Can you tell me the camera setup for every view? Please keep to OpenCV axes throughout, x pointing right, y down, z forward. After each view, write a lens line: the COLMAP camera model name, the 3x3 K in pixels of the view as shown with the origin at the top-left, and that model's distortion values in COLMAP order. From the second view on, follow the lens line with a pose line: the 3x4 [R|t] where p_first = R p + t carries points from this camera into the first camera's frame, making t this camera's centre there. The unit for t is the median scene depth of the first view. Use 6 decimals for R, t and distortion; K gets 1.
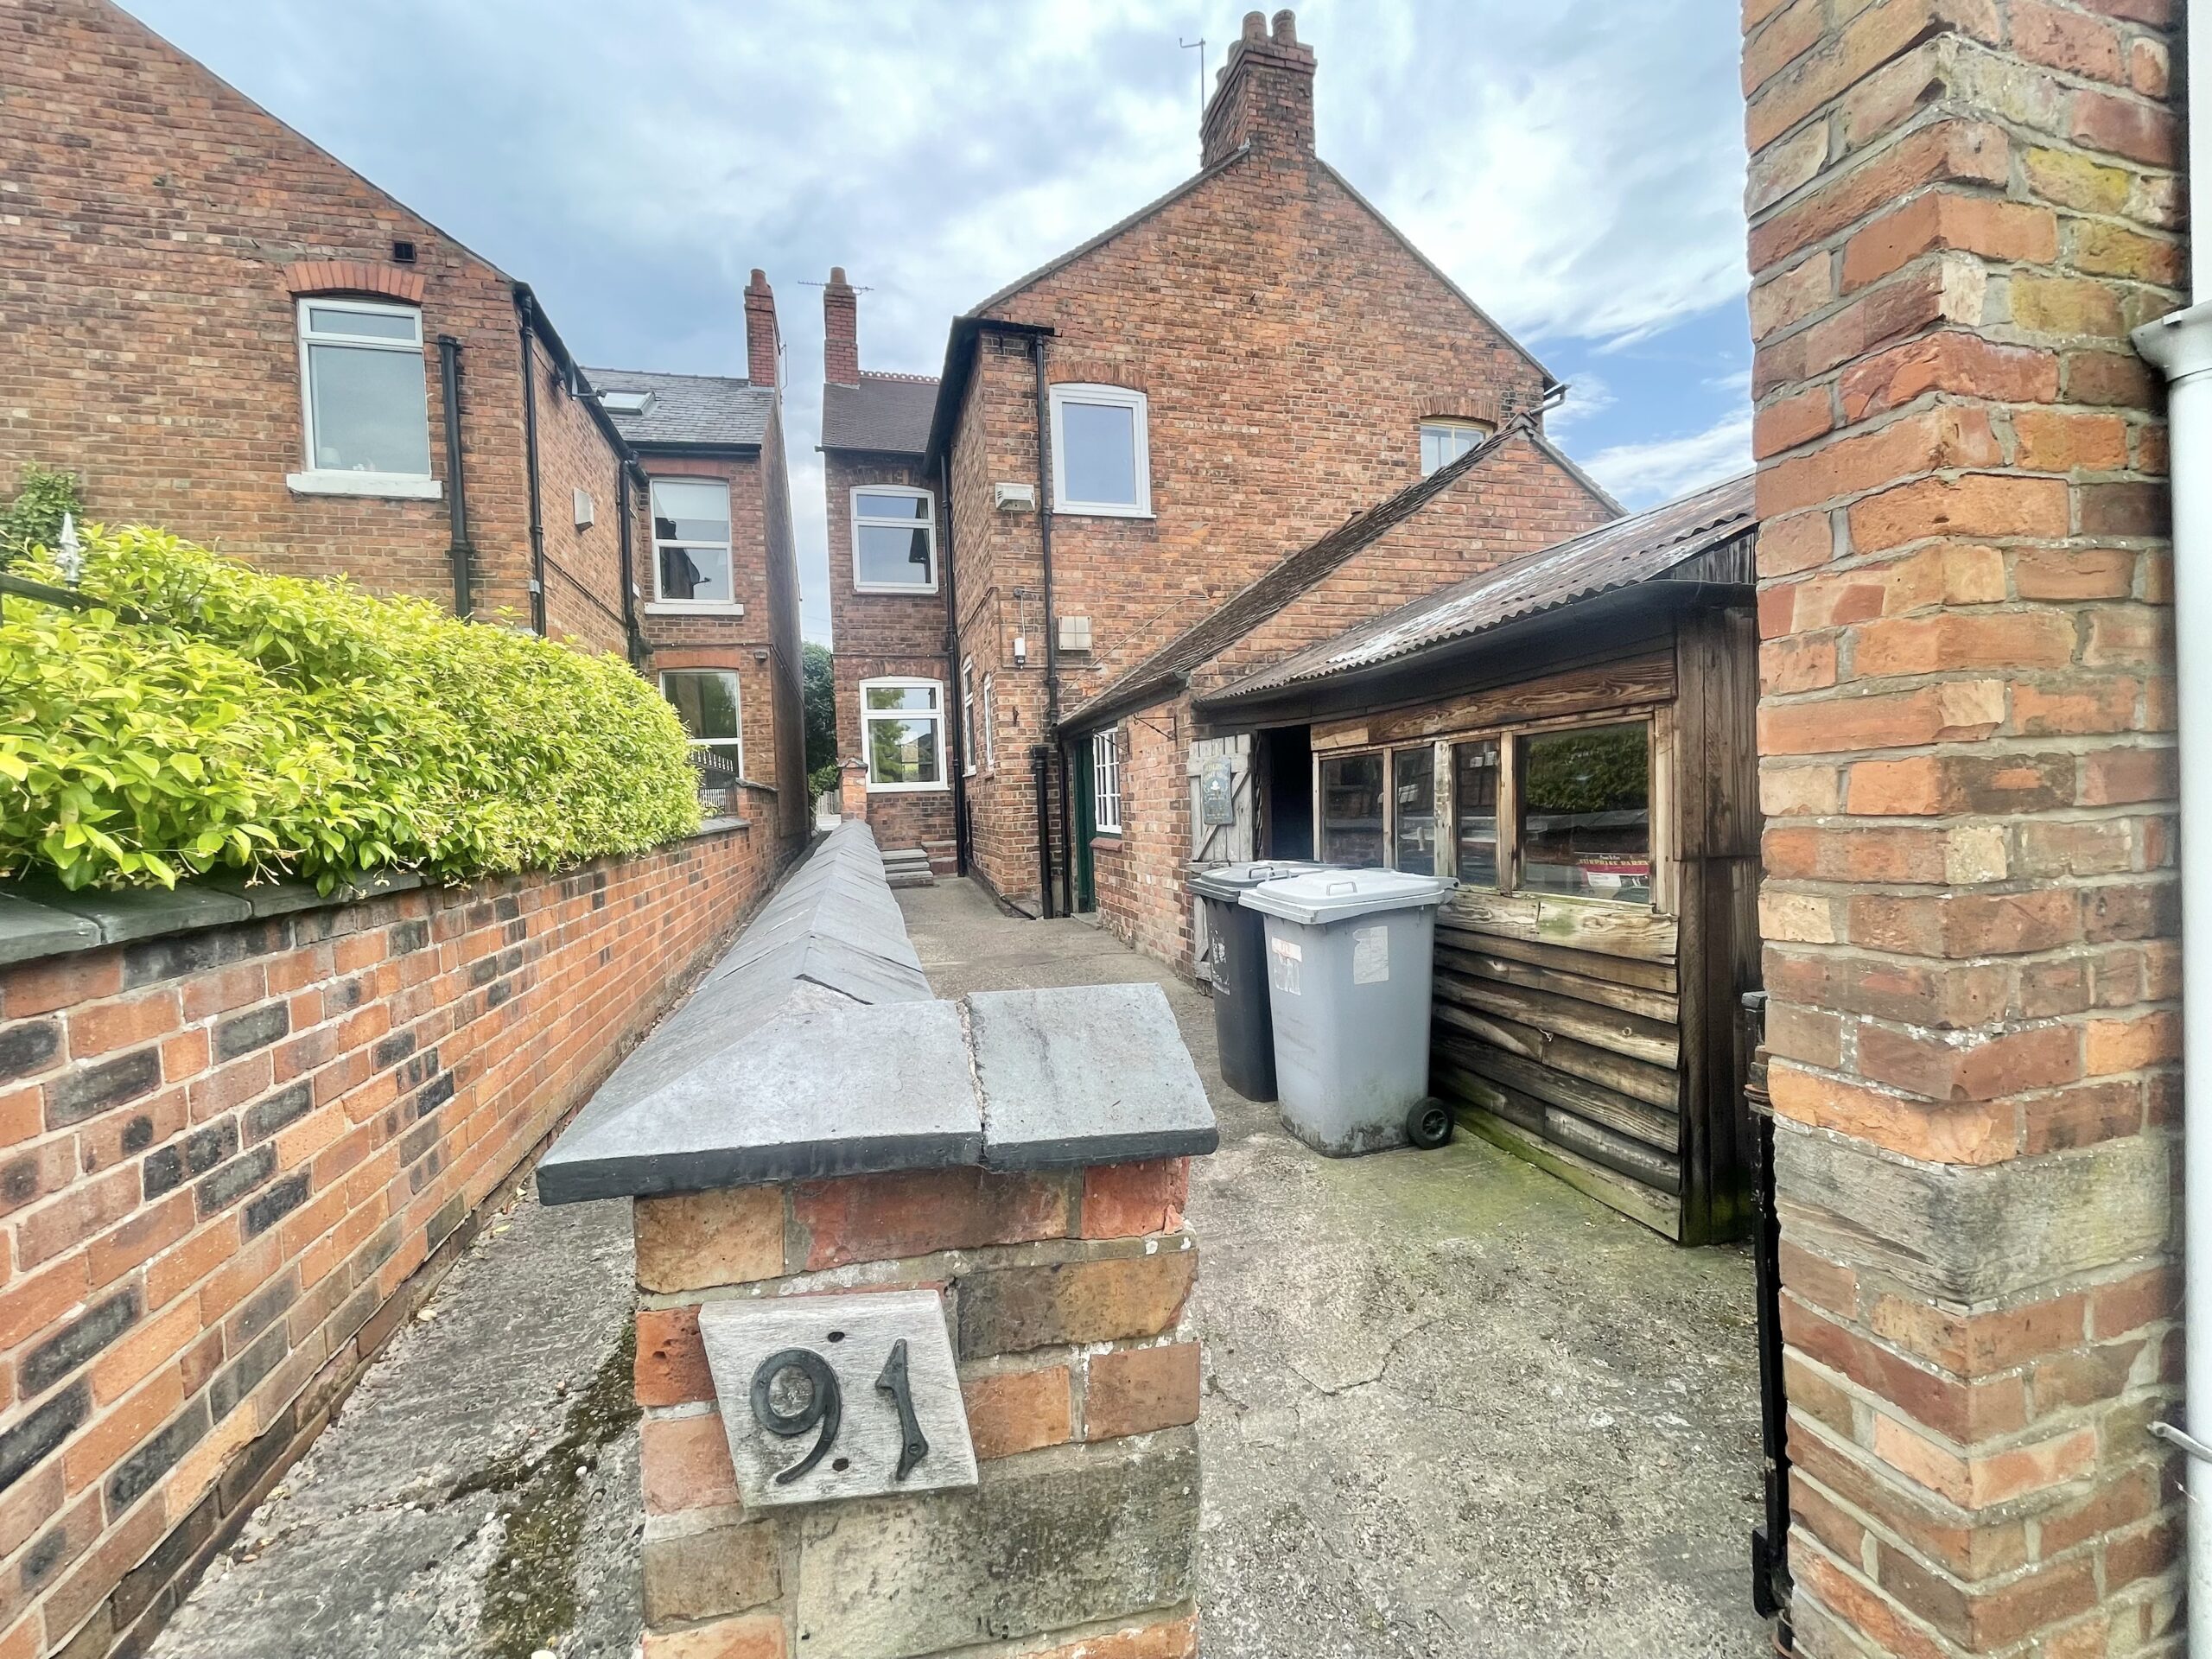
lens RADIAL K [[919.6, 0, 1075.5], [0, 919.6, 820.3], [0, 0, 1]] dist [0.001146, 0.000295]
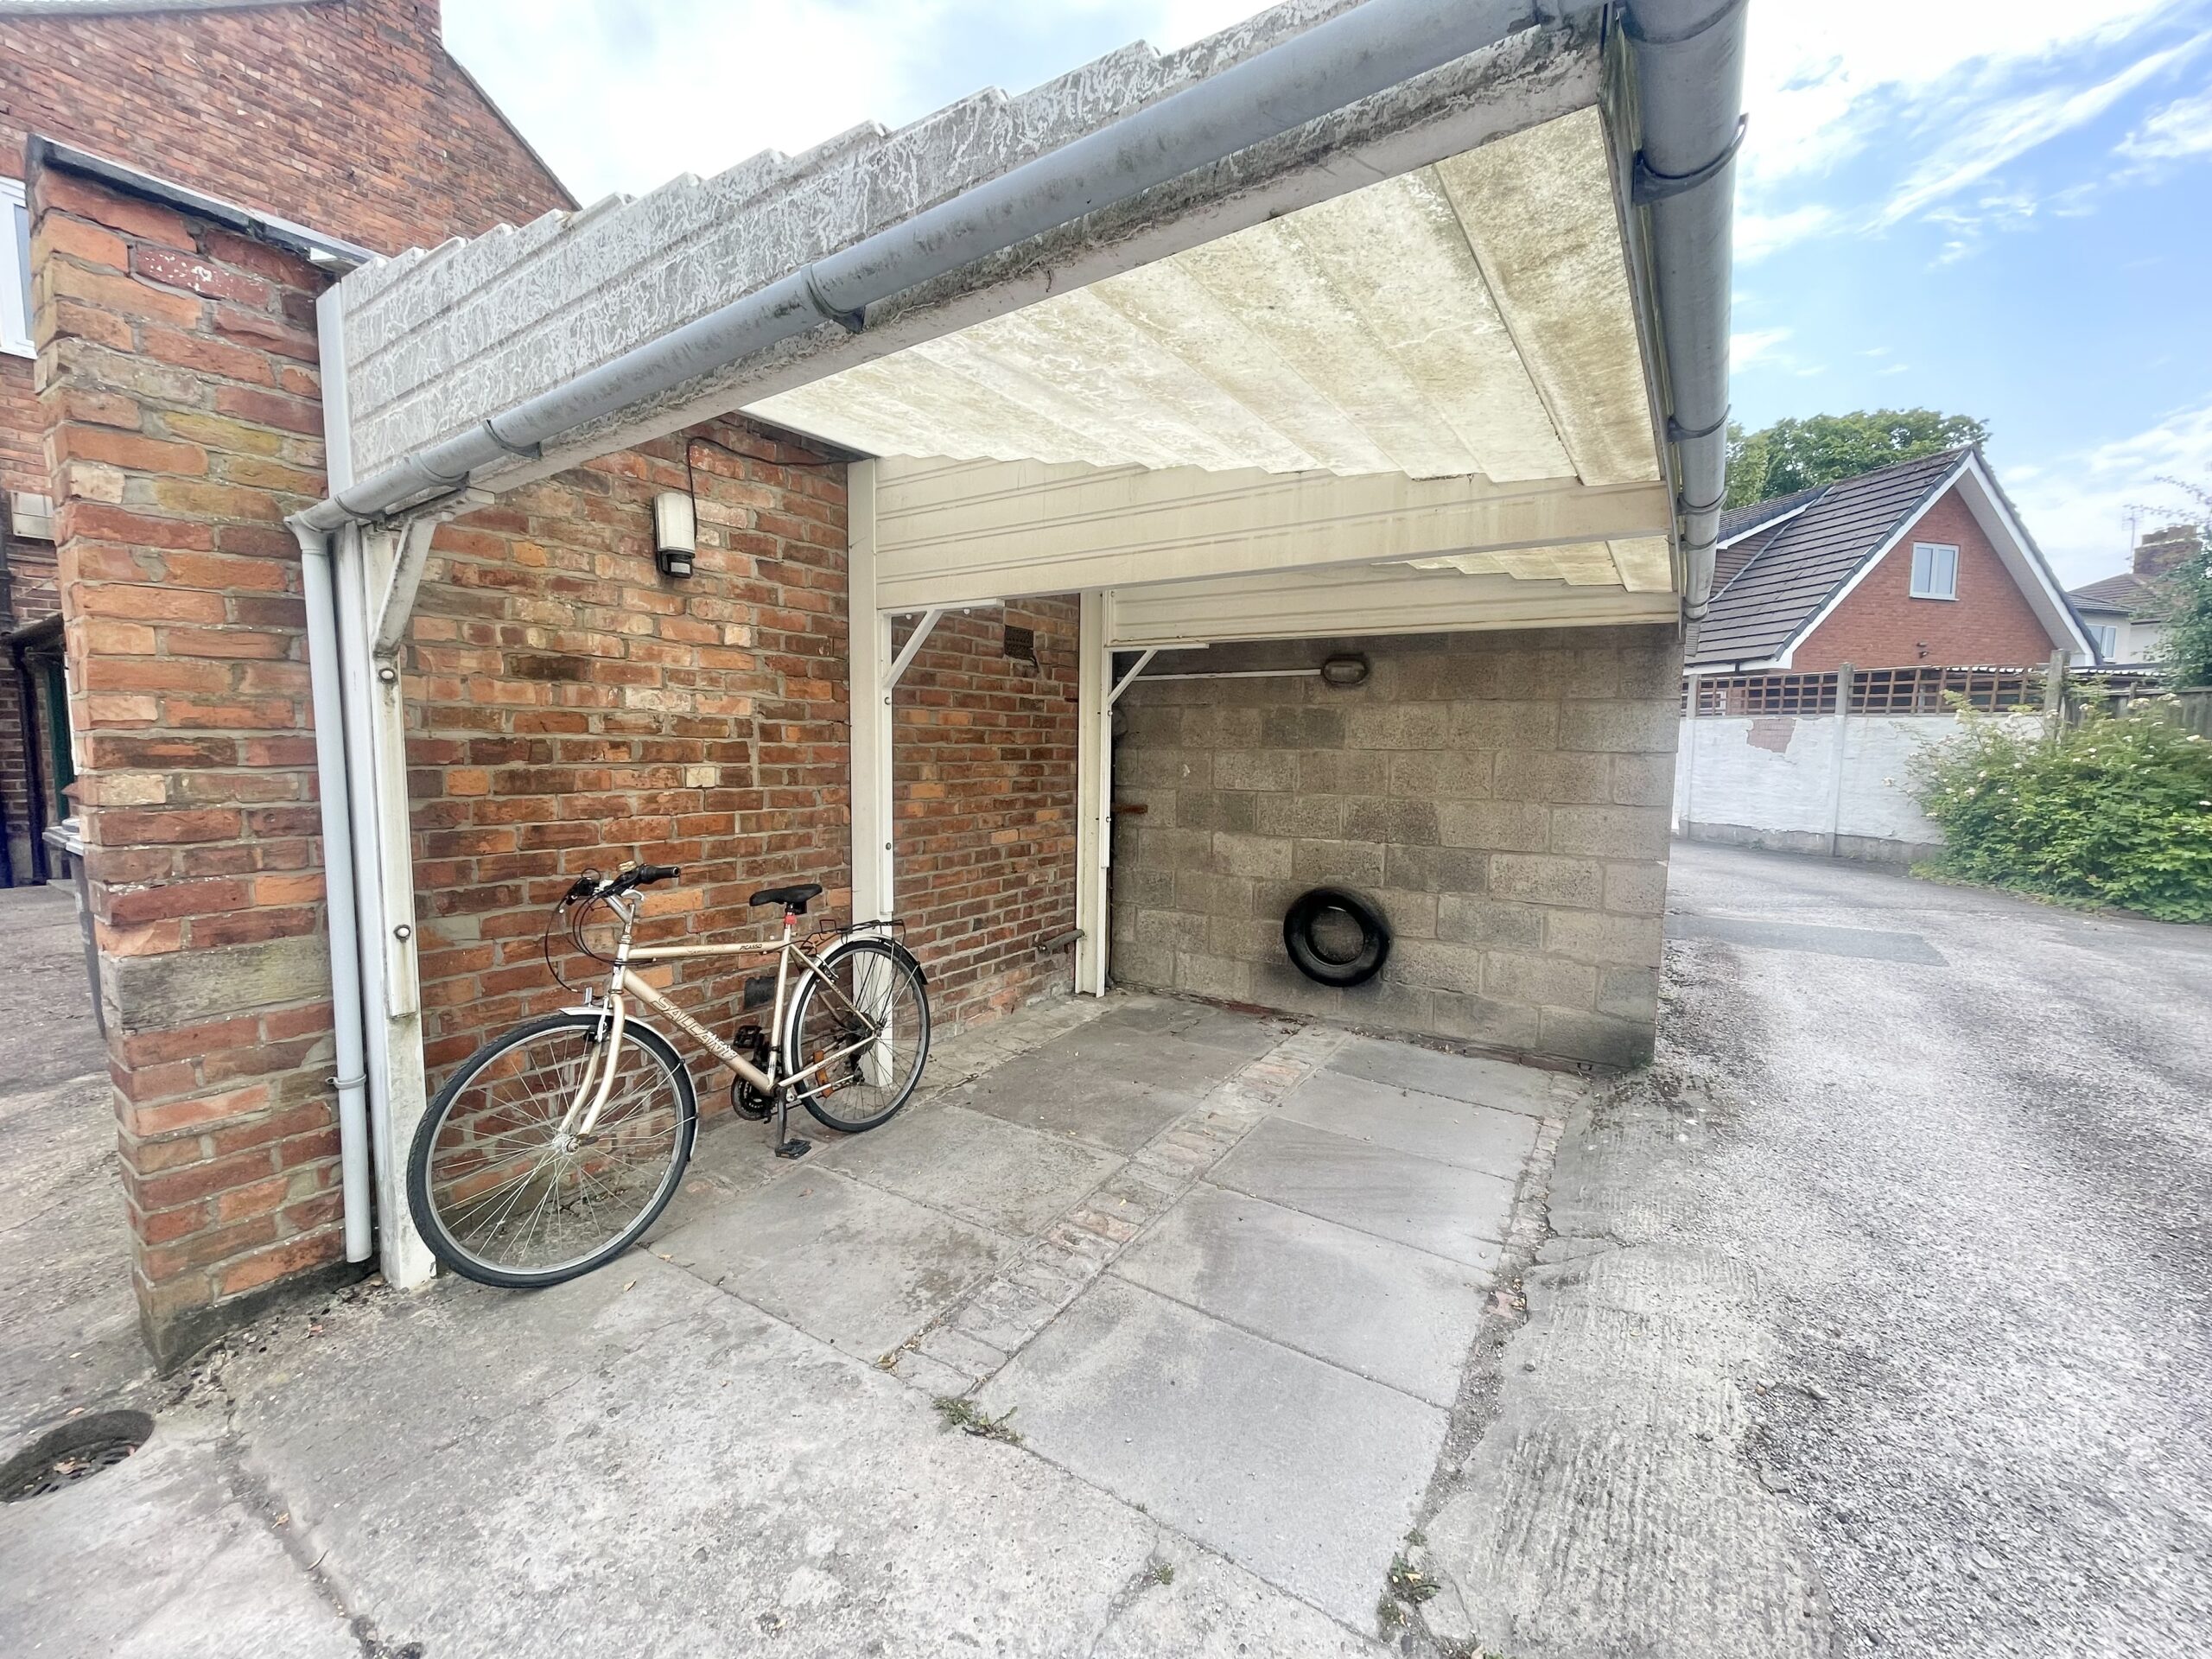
lens RADIAL K [[919.6, 0, 1075.5], [0, 919.6, 820.3], [0, 0, 1]] dist [0.001146, 0.000295]
pose [[0.739912, -0.015676, 0.672521, 1.065897], [-0.019817, 0.998787, 0.045084, -0.022152], [-0.672412, -0.046685, 0.738704, -1.564141]]
